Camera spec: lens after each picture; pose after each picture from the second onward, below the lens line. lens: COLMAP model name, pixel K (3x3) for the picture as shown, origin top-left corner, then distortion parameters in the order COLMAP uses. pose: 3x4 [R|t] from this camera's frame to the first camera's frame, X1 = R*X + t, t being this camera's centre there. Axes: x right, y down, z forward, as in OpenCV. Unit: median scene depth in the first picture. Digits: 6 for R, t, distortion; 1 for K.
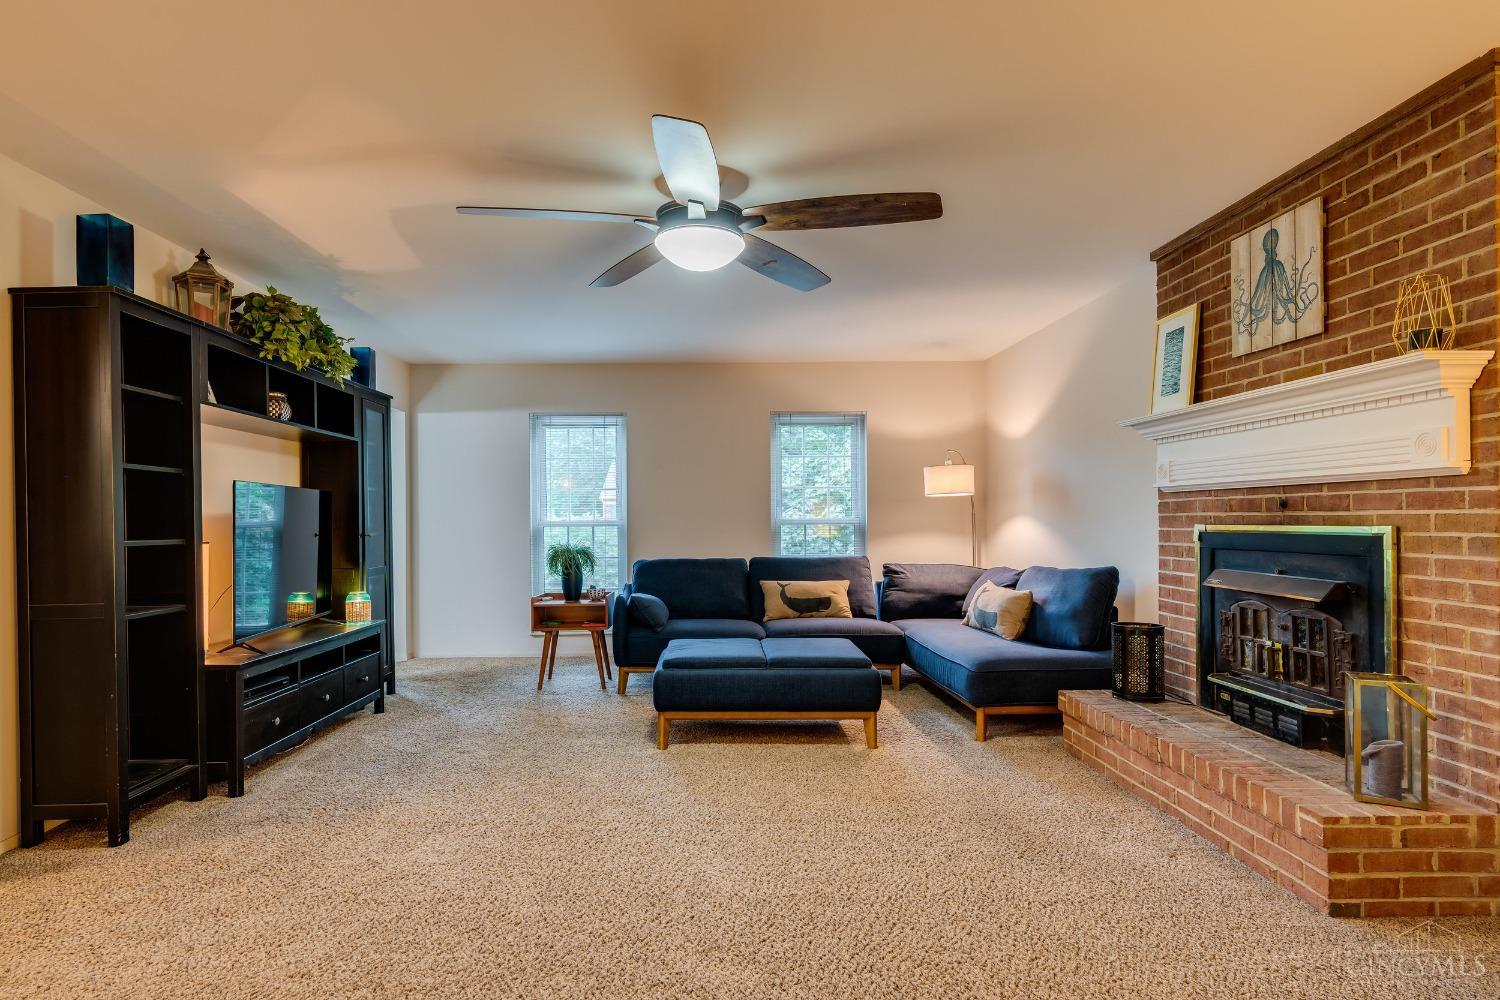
lens RADIAL K [[793.4, 0, 715.8], [0, 793.4, 520.6], [0, 0, 1]] dist [-0.001093, 0.001246]
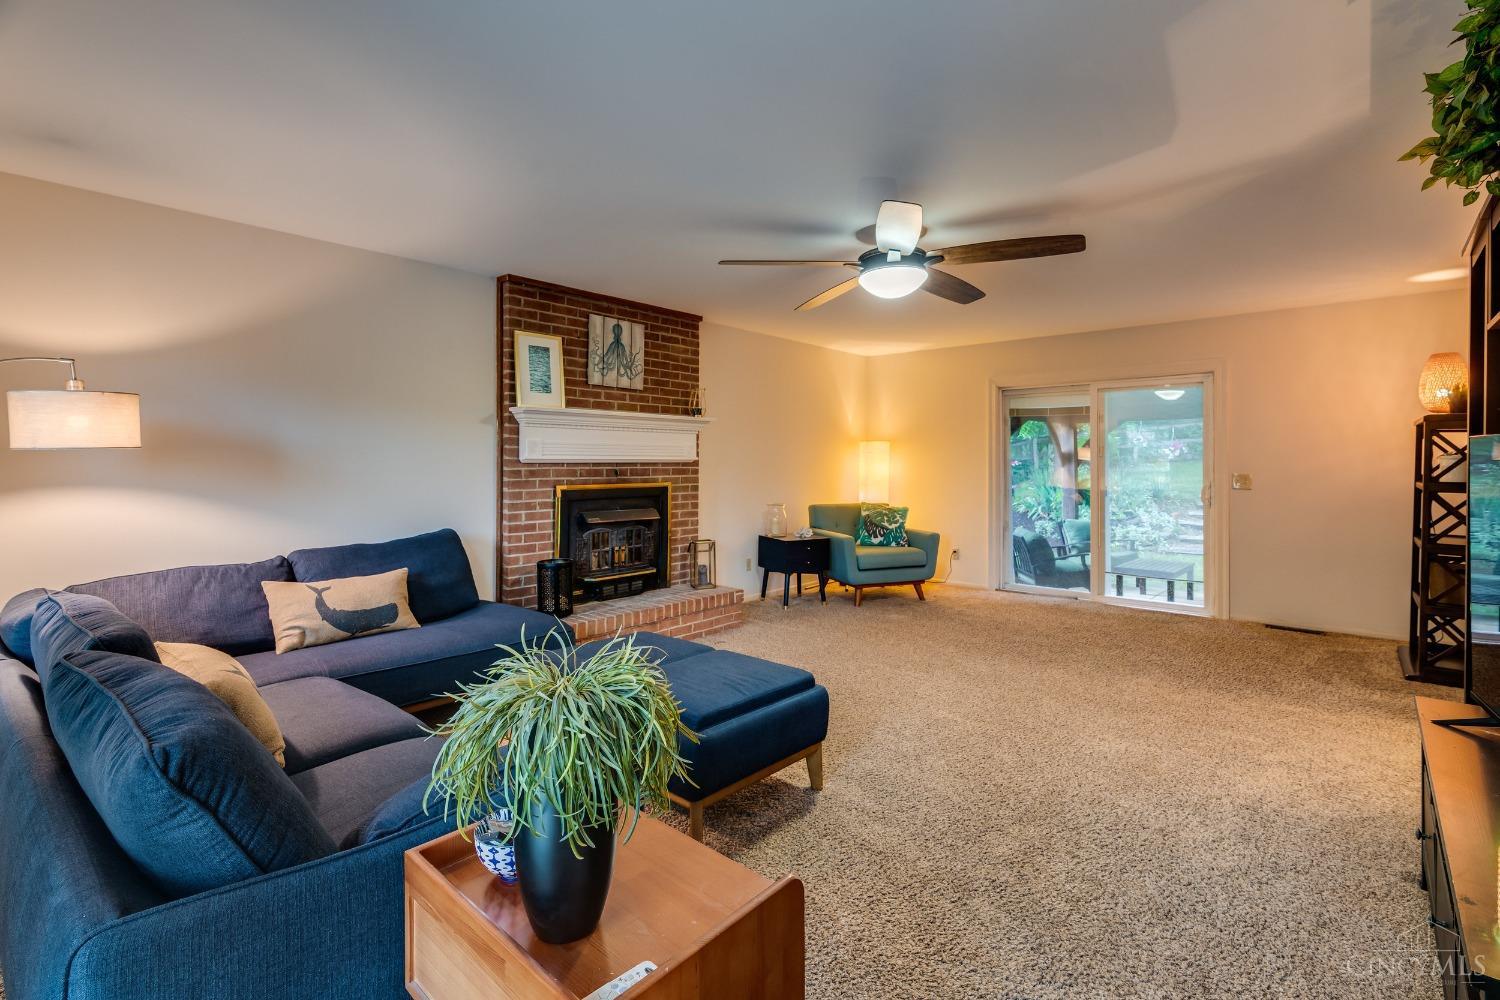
lens RADIAL K [[689.5, 0, 756.3], [0, 689.5, 465.5], [0, 0, 1]] dist [-0.000717, -0.000003]
pose [[-0.736724, 0.009423, 0.676128, -0.553455], [0.009687, 0.999947, -0.003381, -0.025363], [-0.676124, 0.004058, -0.736777, 1.751426]]
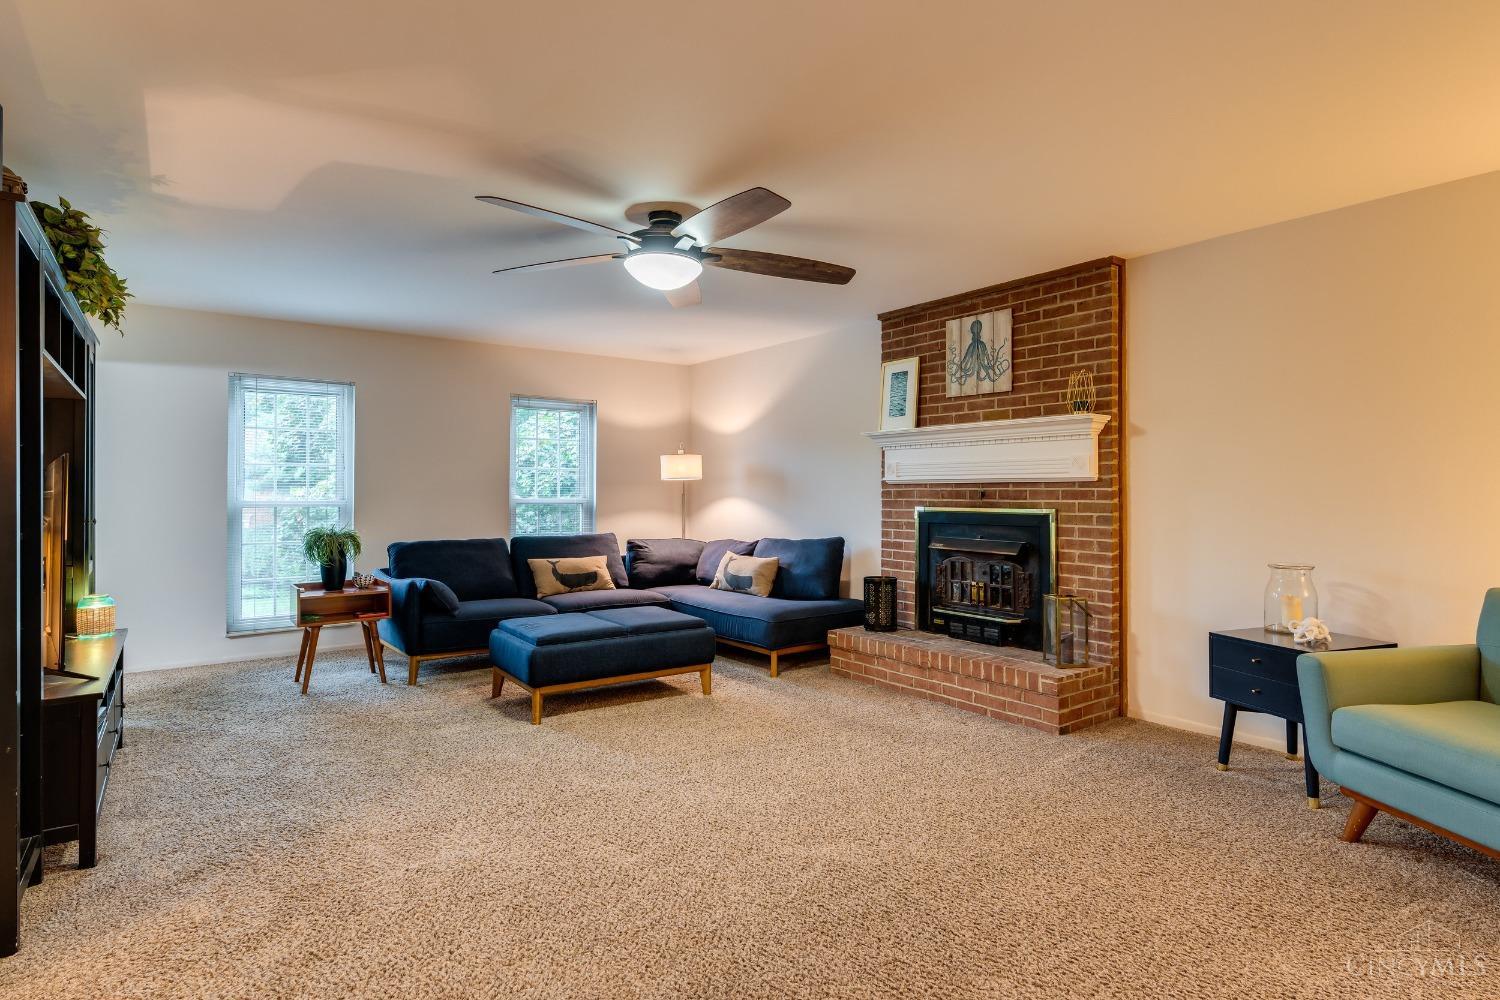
lens RADIAL K [[783.1, 0, 752.6], [0, 783.1, 486.3], [0, 0, 1]] dist [-0.003101, 0.000059]
pose [[0.809836, 0.011923, 0.586535, -0.507580], [-0.005460, 0.999903, -0.012787, -0.013109], [-0.586630, 0.007153, 0.809823, 0.002815]]
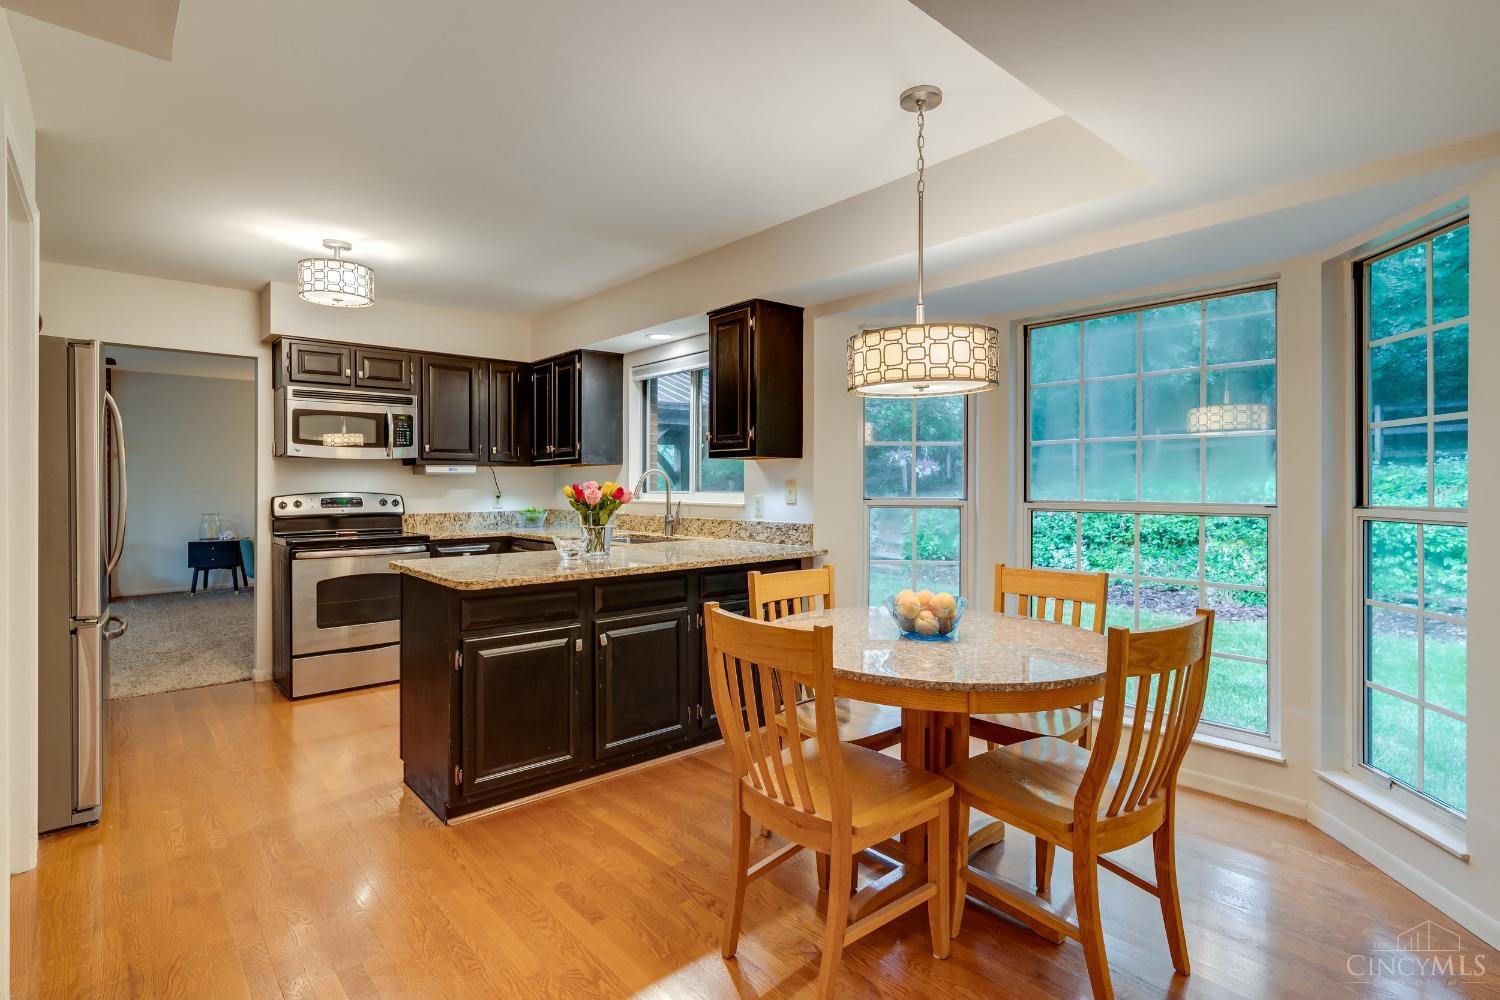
lens RADIAL K [[723.4, 0, 748.2], [0, 723.4, 484.4], [0, 0, 1]] dist [-0.001220, 0.000488]
pose [[-0.650637, 0.005660, 0.759368, -2.313338], [0.006789, 0.999976, -0.001636, -0.009632], [-0.759359, 0.004091, -0.650659, 0.602149]]
